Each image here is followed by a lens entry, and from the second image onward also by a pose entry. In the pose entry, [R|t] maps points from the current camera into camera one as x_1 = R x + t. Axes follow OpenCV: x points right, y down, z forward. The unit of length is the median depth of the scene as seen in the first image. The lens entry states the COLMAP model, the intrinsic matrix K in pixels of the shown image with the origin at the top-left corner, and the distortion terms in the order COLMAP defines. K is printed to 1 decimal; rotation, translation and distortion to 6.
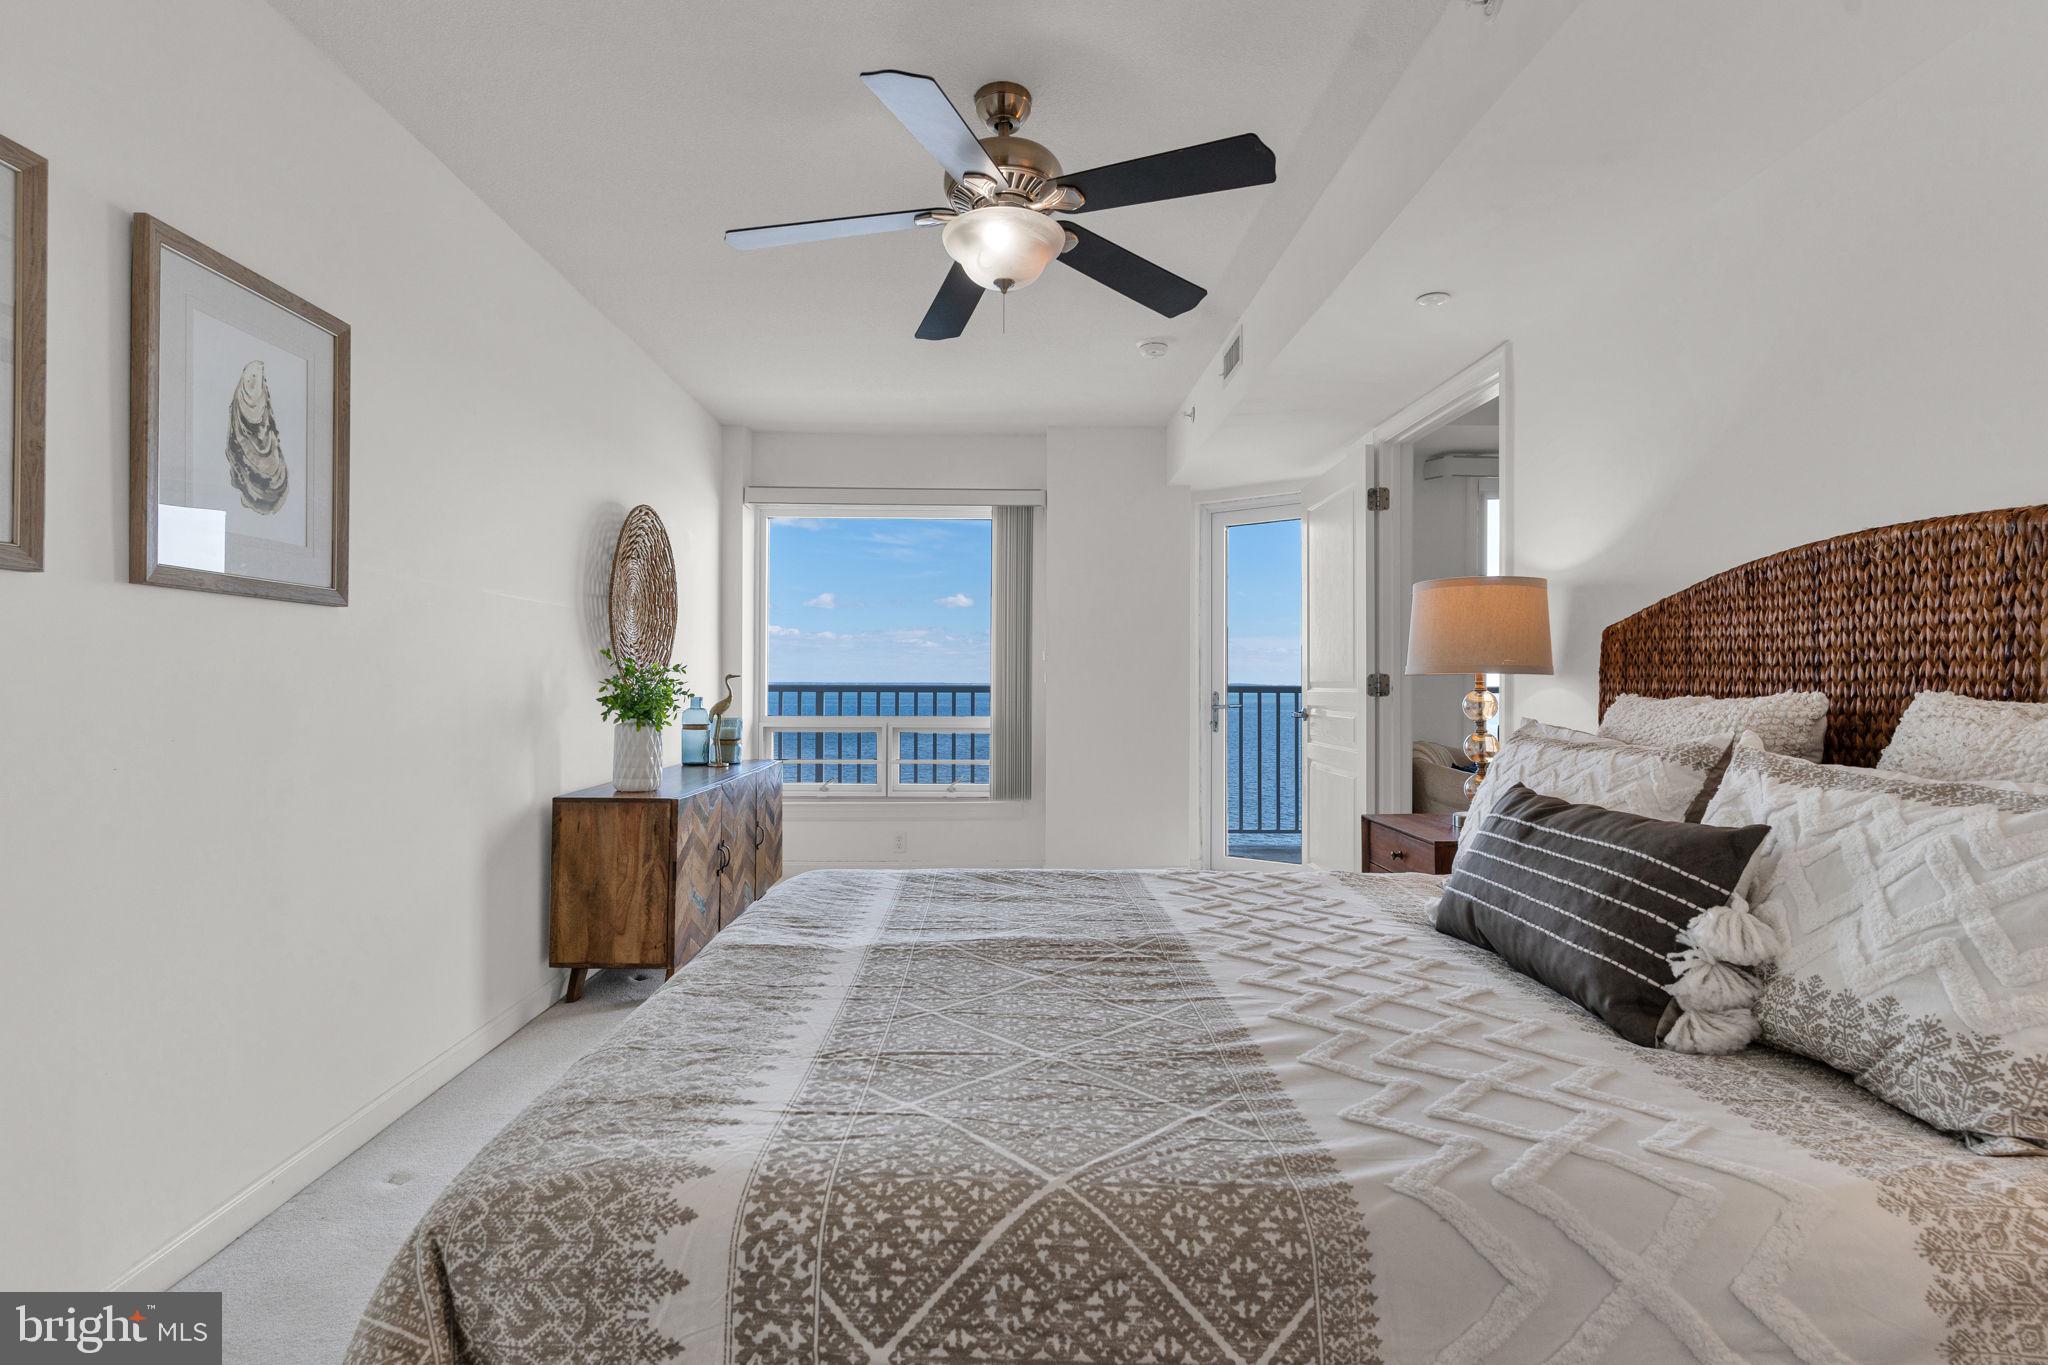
lens RADIAL K [[991.3, 0, 1013.3], [0, 991.3, 688.6], [0, 0, 1]] dist [0.000693, 0.000999]
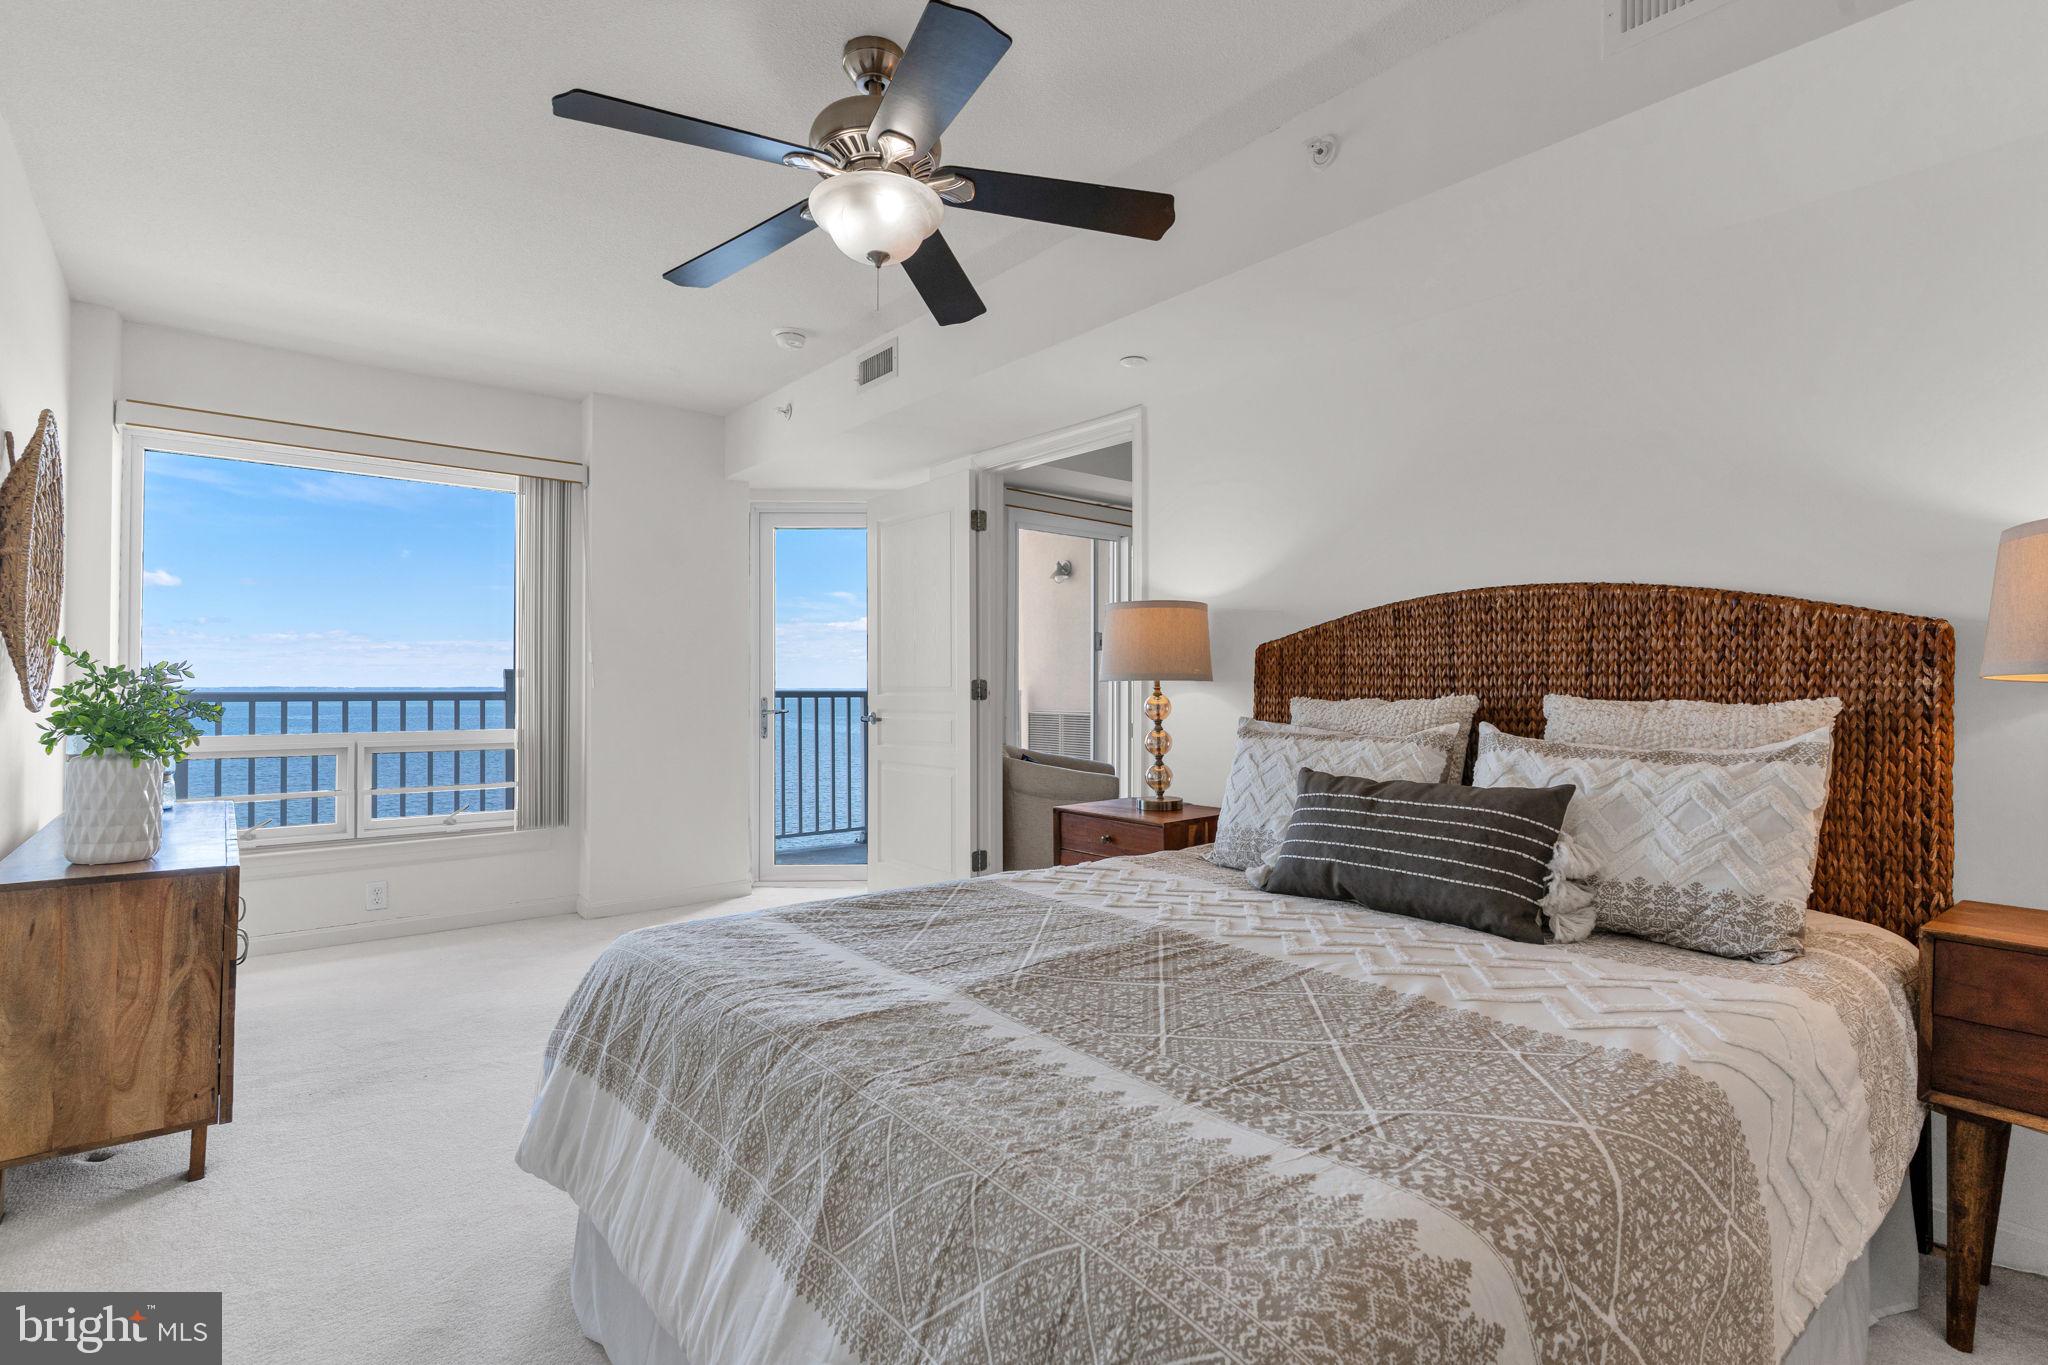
lens RADIAL K [[991.3, 0, 1010.1], [0, 991.3, 681.0], [0, 0, 1]] dist [0.000693, 0.000999]
pose [[0.778119, 0.001530, 0.628115, -0.743988], [0.004947, 0.999951, -0.008564, -0.008947], [-0.628098, 0.009771, 0.778073, 0.318599]]
